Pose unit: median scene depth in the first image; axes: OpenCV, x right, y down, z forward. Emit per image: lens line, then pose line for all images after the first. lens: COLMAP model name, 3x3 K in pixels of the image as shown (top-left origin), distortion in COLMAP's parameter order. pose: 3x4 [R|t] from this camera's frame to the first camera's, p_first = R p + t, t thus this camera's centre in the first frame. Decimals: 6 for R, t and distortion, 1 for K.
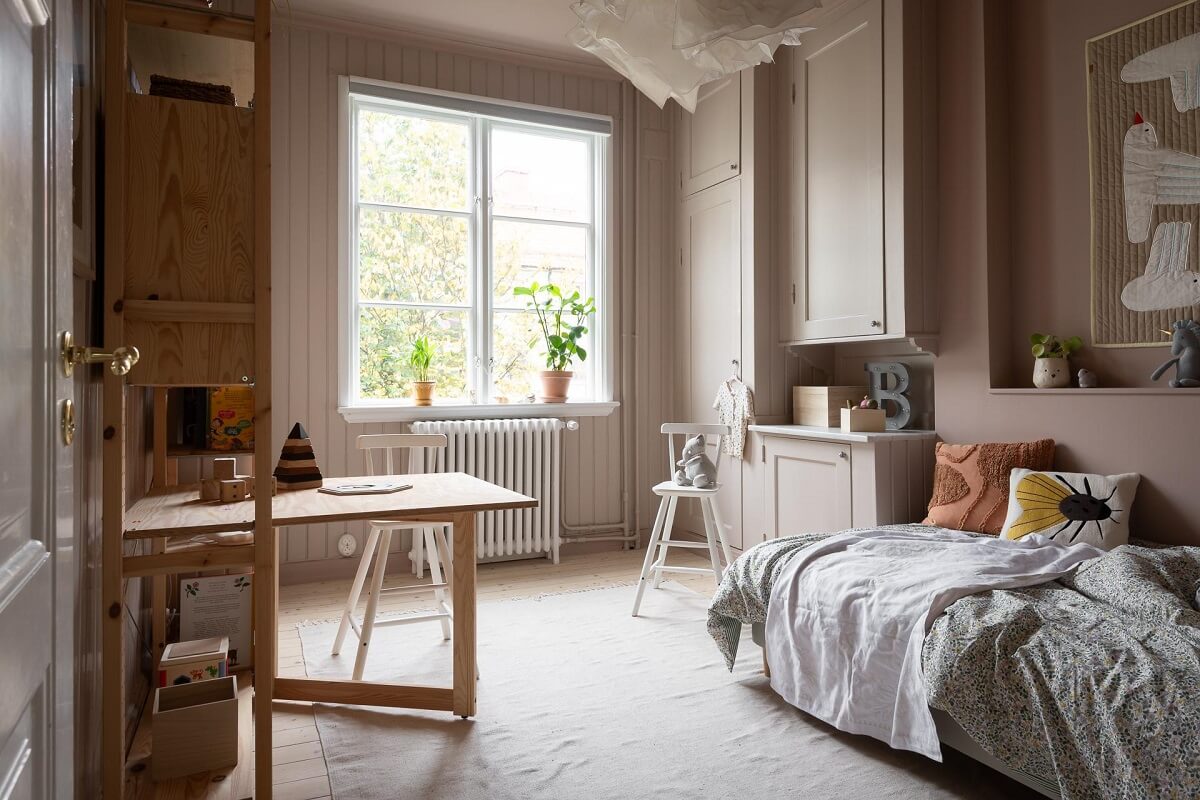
lens RADIAL K [[856.9, 0, 596.4], [0, 856.9, 400.4], [0, 0, 1]] dist [0.010608, -0.010282]
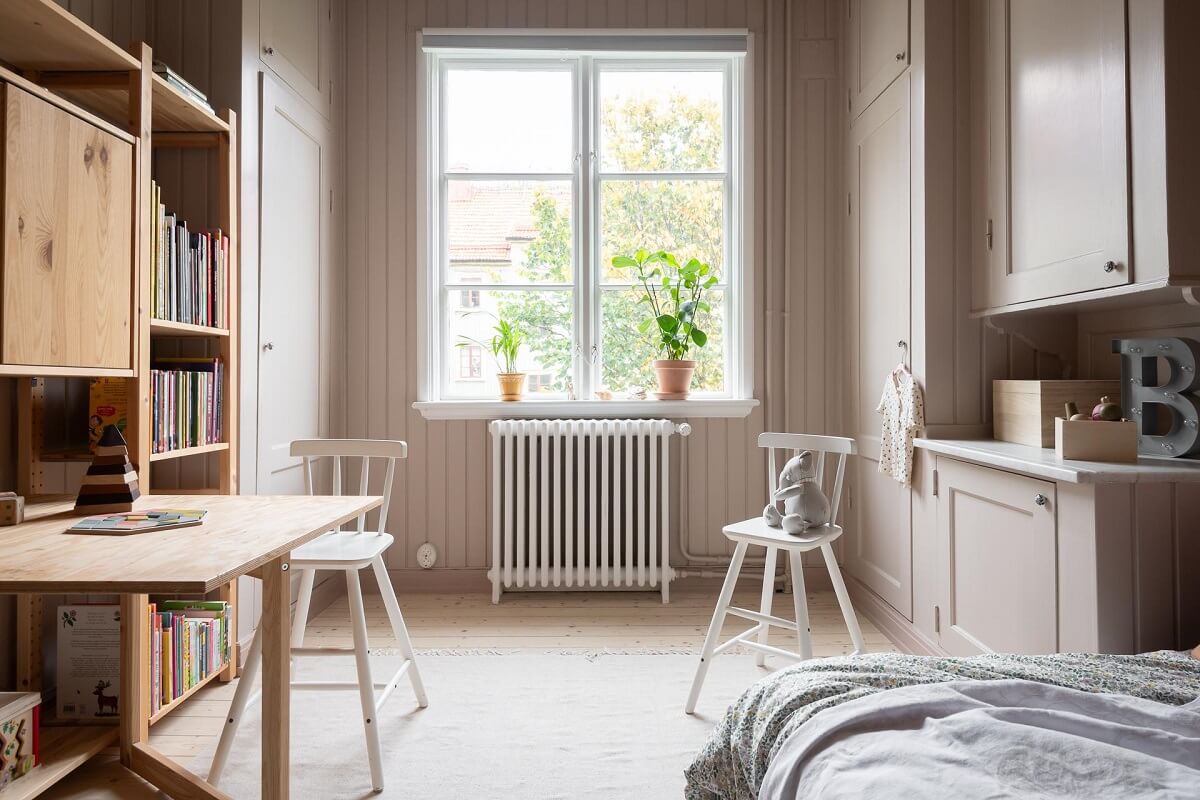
lens RADIAL K [[753.5, 0, 595.1], [0, 753.5, 388.2], [0, 0, 1]] dist [0.030427, -0.019987]
pose [[0.906992, 0.007311, -0.421084, 0.199282], [-0.010346, 0.999934, -0.004923, -0.004420], [0.421020, 0.008822, 0.907008, 0.360606]]
